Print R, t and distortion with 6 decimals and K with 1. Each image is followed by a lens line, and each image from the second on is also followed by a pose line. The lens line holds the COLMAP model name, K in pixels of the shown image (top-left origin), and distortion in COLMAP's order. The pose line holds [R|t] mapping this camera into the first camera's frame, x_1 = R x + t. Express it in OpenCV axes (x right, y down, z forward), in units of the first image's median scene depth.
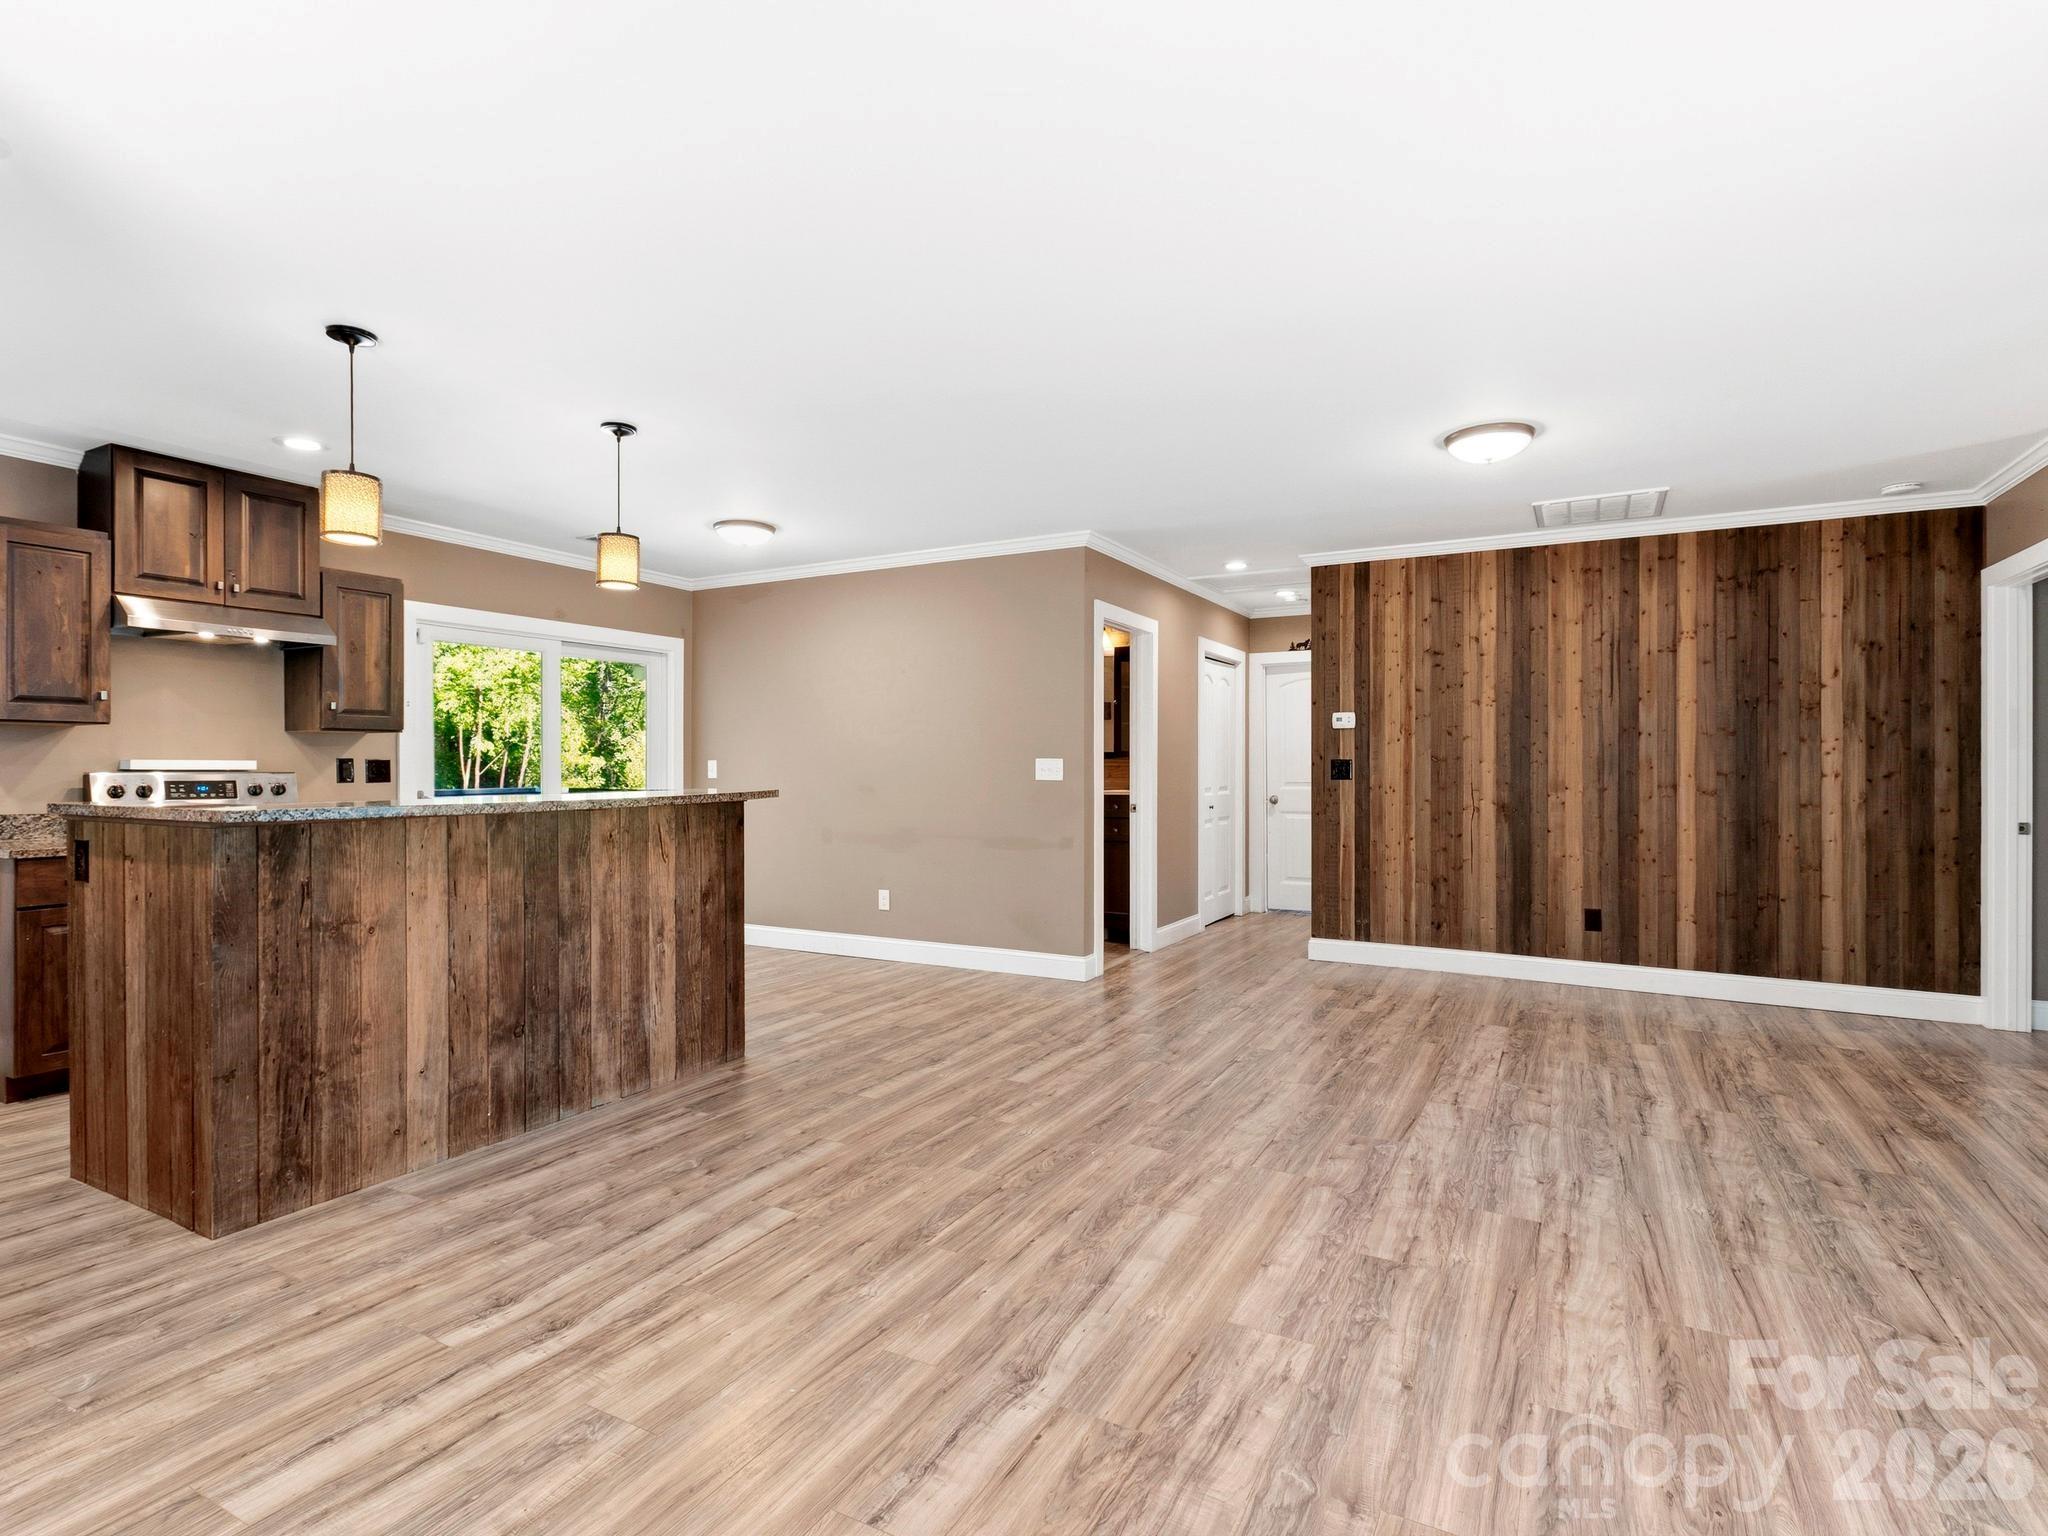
lens RADIAL K [[1022.7, 0, 1029.4], [0, 1022.7, 761.8], [0, 0, 1]] dist [-0.000846, 0.000237]
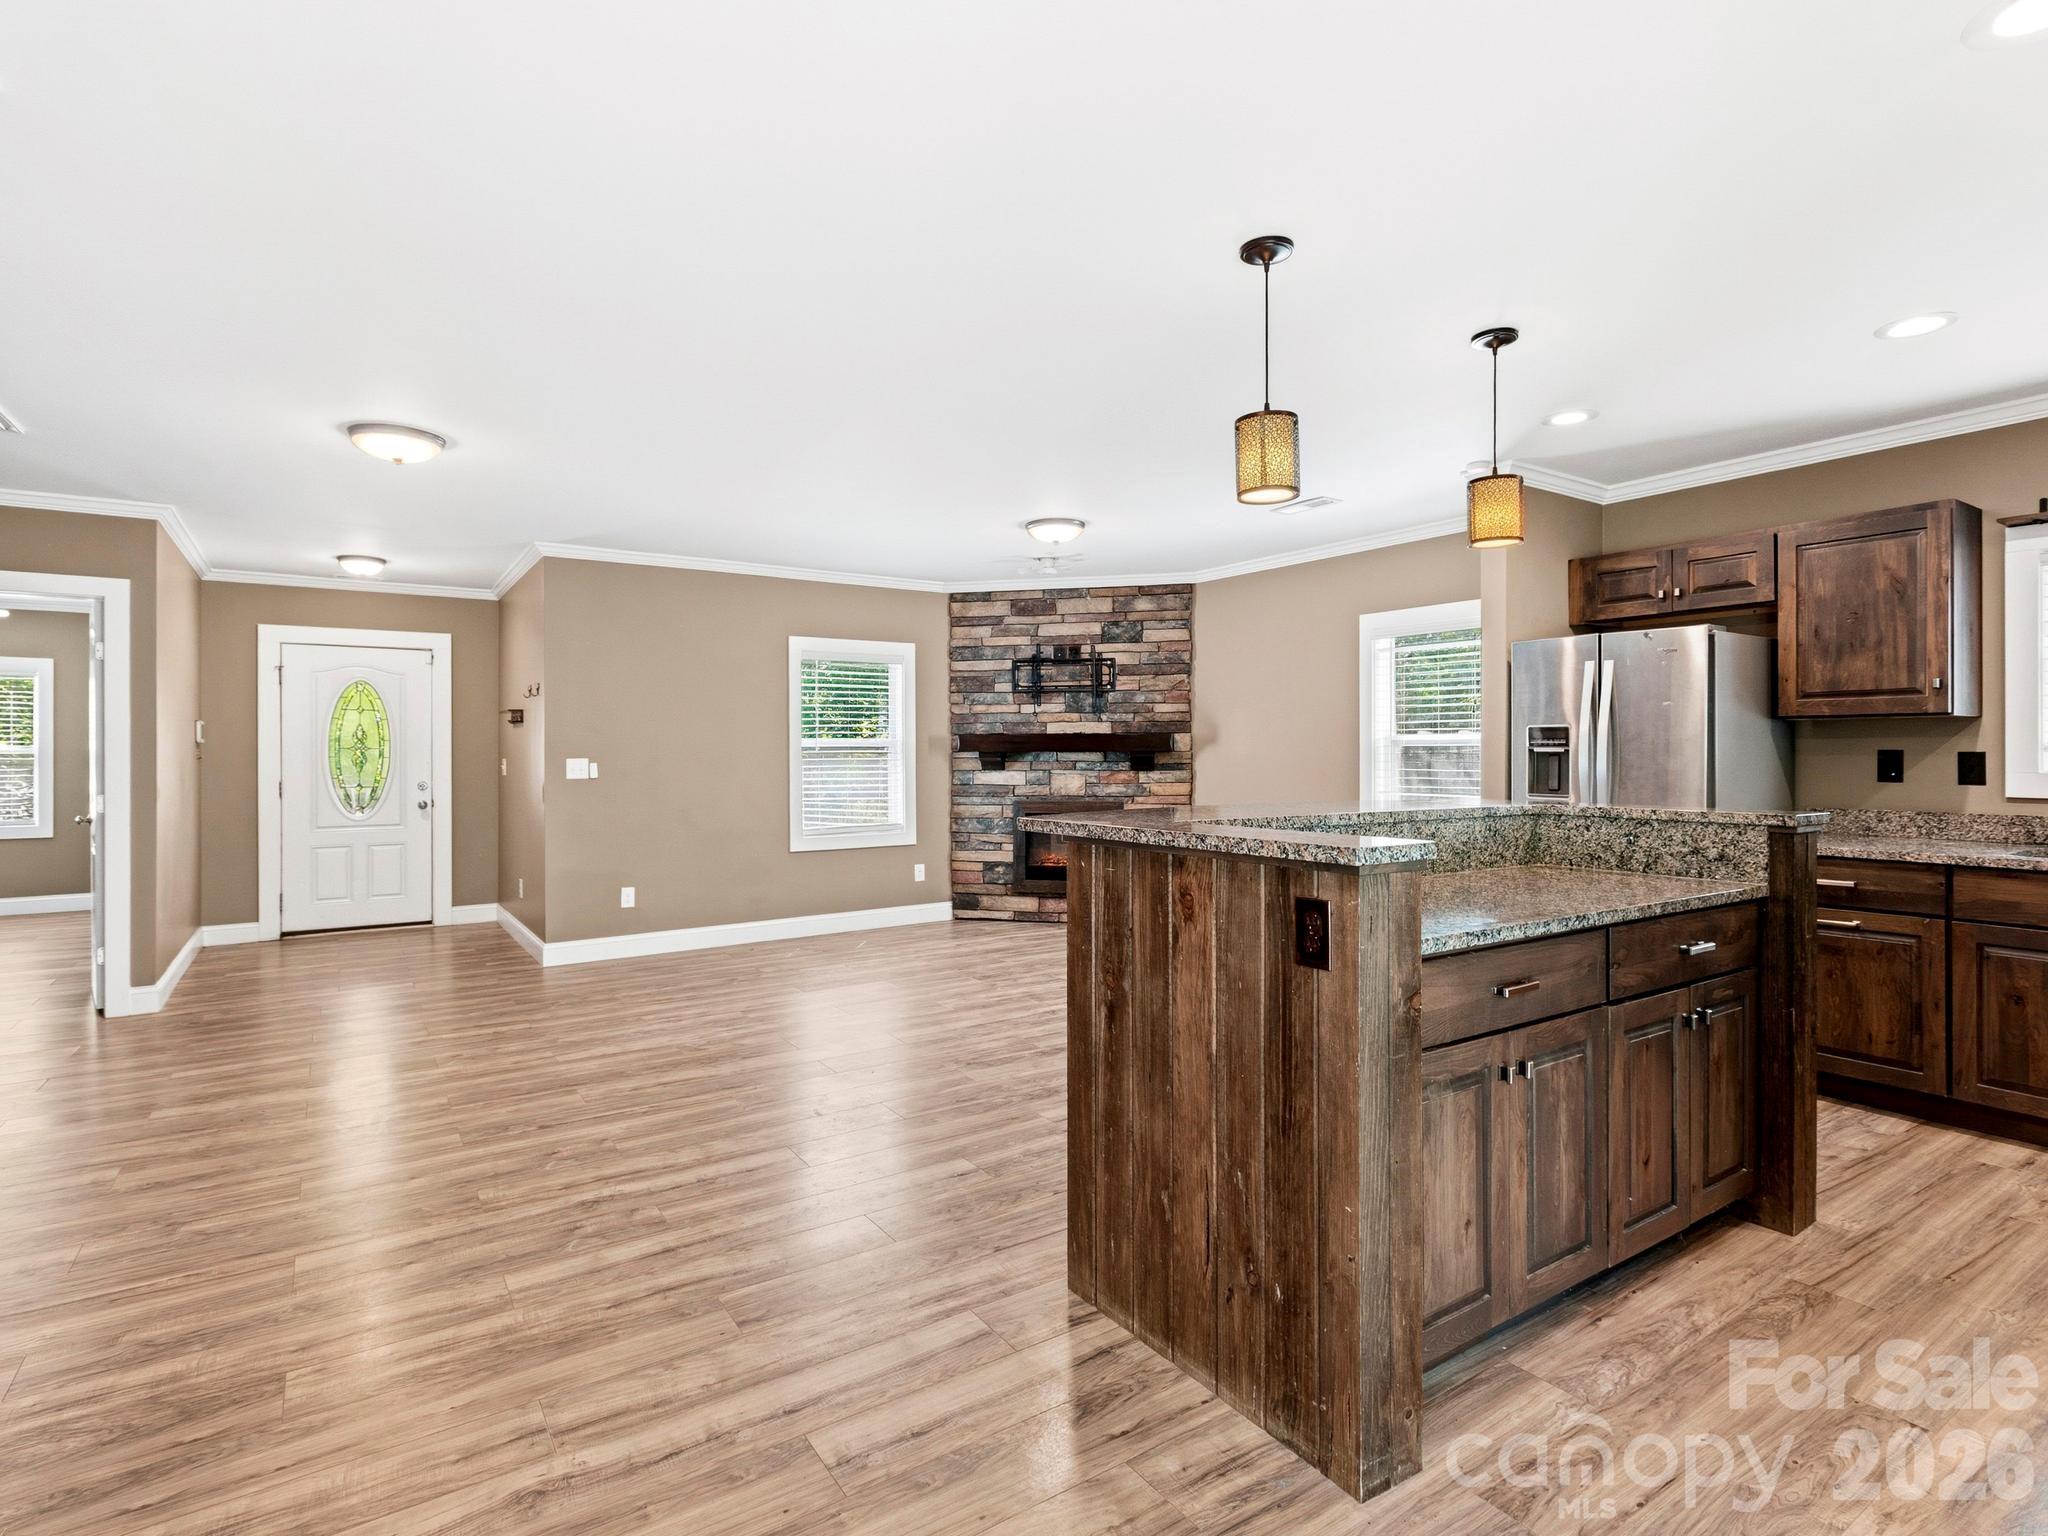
lens RADIAL K [[1034.1, 0, 1027.7], [0, 1034.1, 752.1], [0, 0, 1]] dist [-0.001627, -0.000428]
pose [[-0.883183, 0.002111, 0.469024, -0.612825], [0.001423, 0.999997, -0.001822, -0.011304], [-0.469027, -0.000942, -0.883183, 1.759546]]
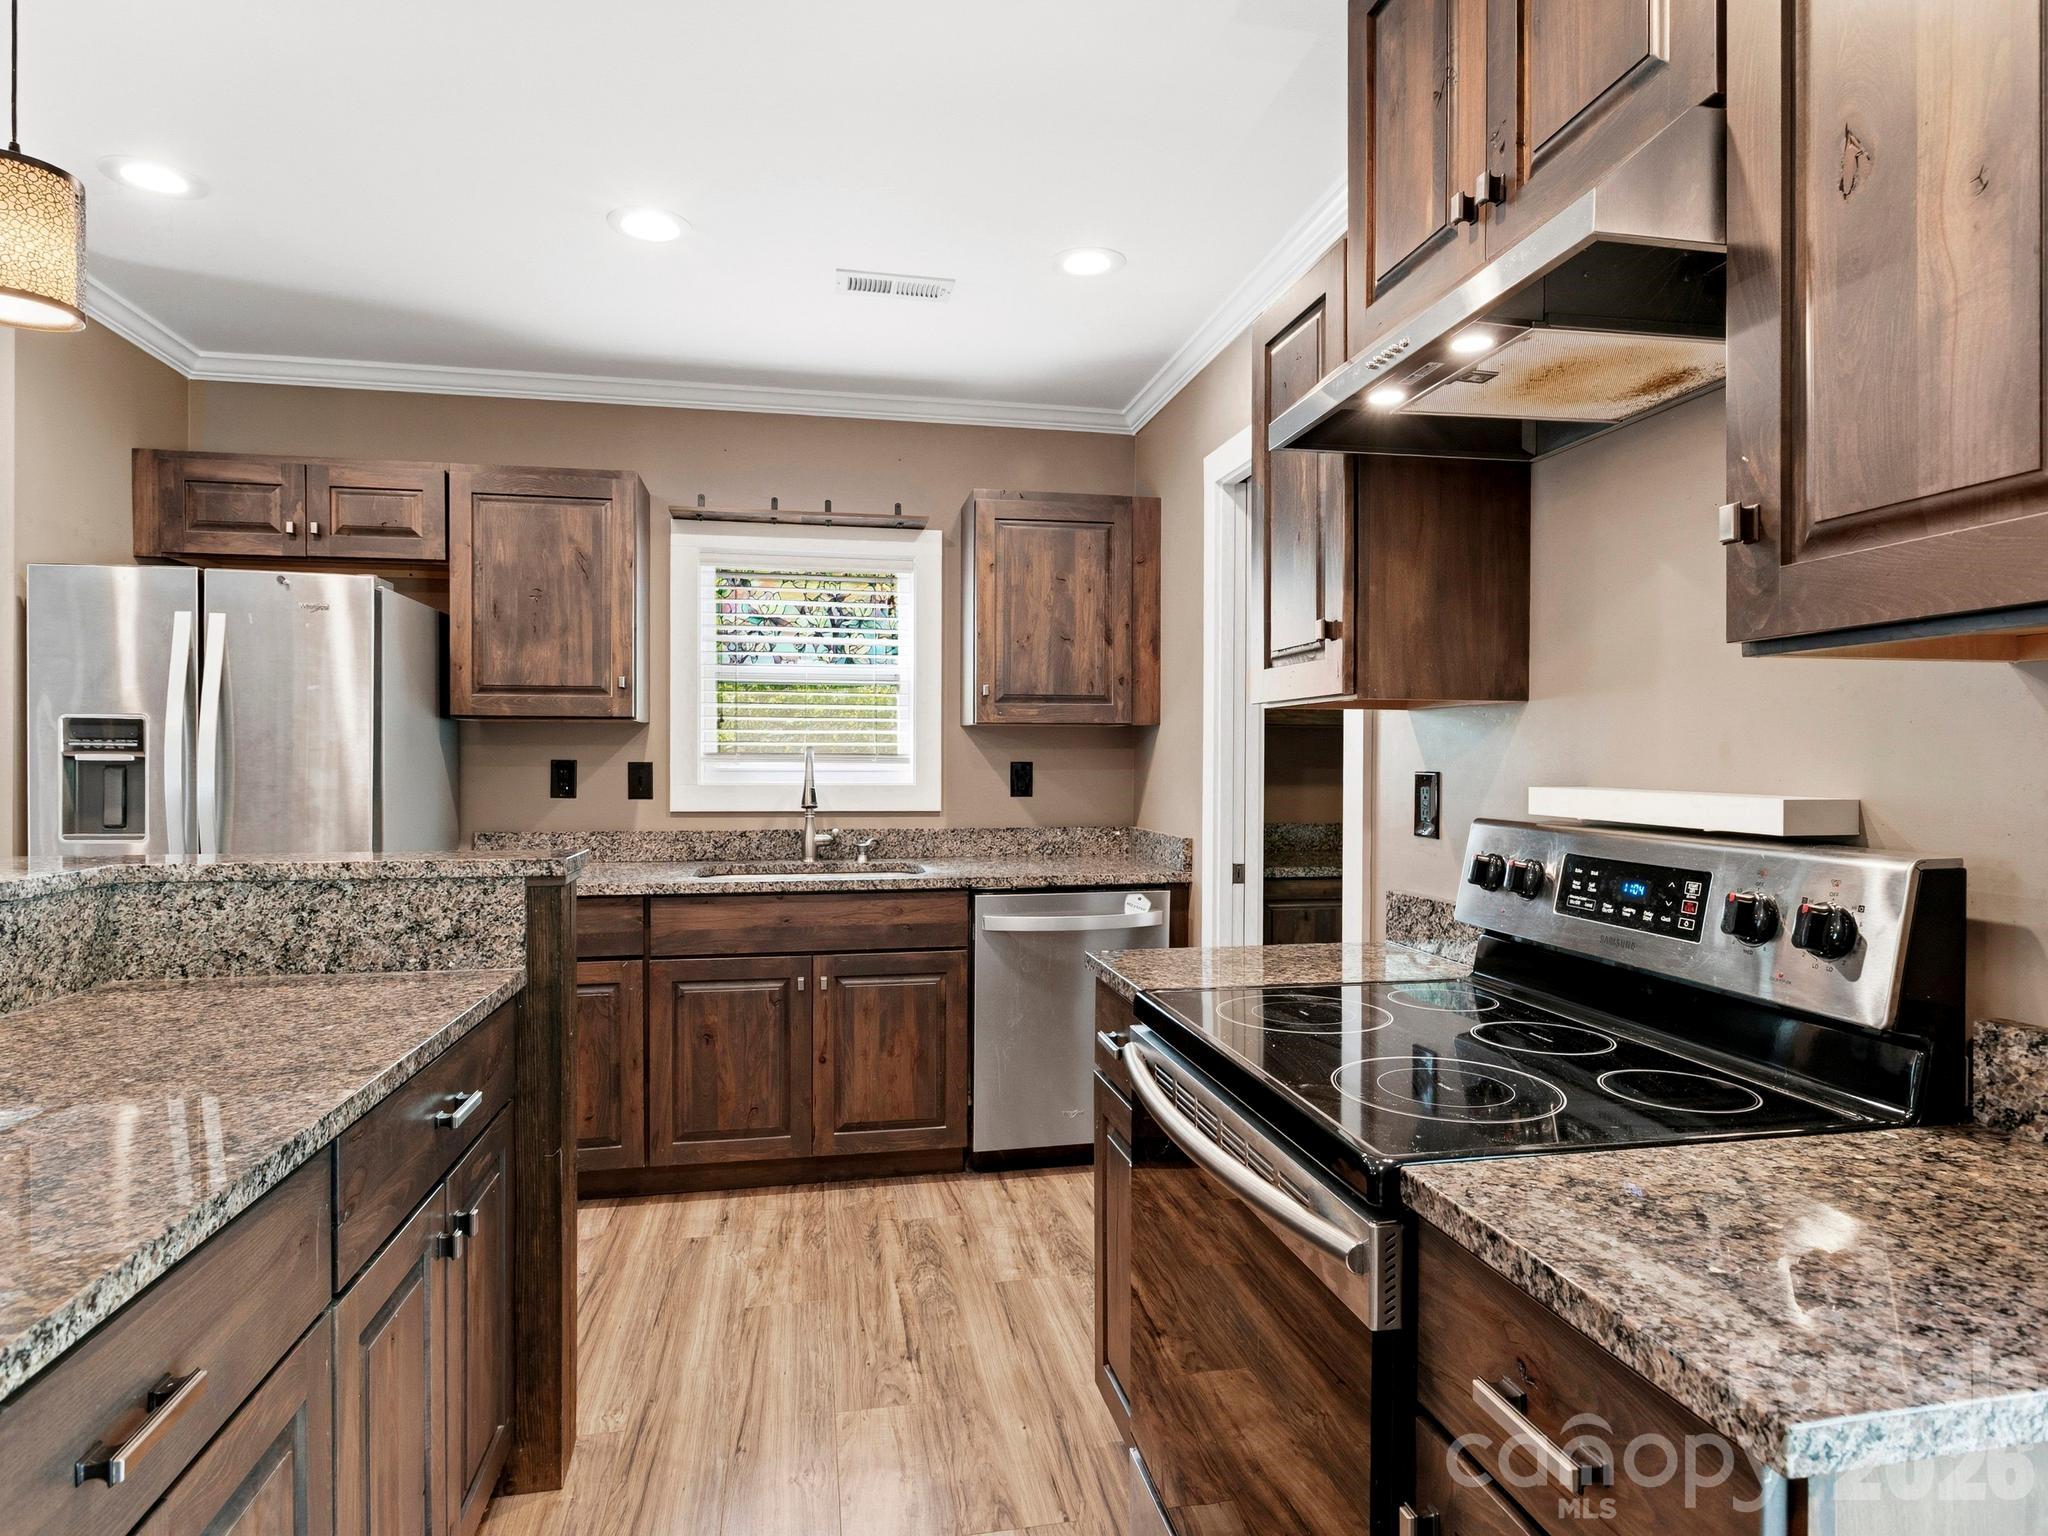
lens RADIAL K [[1146.3, 0, 1024.0], [0, 1146.3, 768.0], [0, 0, 1]] dist [-0.001550, -0.000265]
pose [[-0.772564, 0.003071, -0.634929, -0.574363], [-0.000587, 0.999984, 0.005552, -0.012830], [0.634937, 0.004662, -0.772550, 1.413507]]
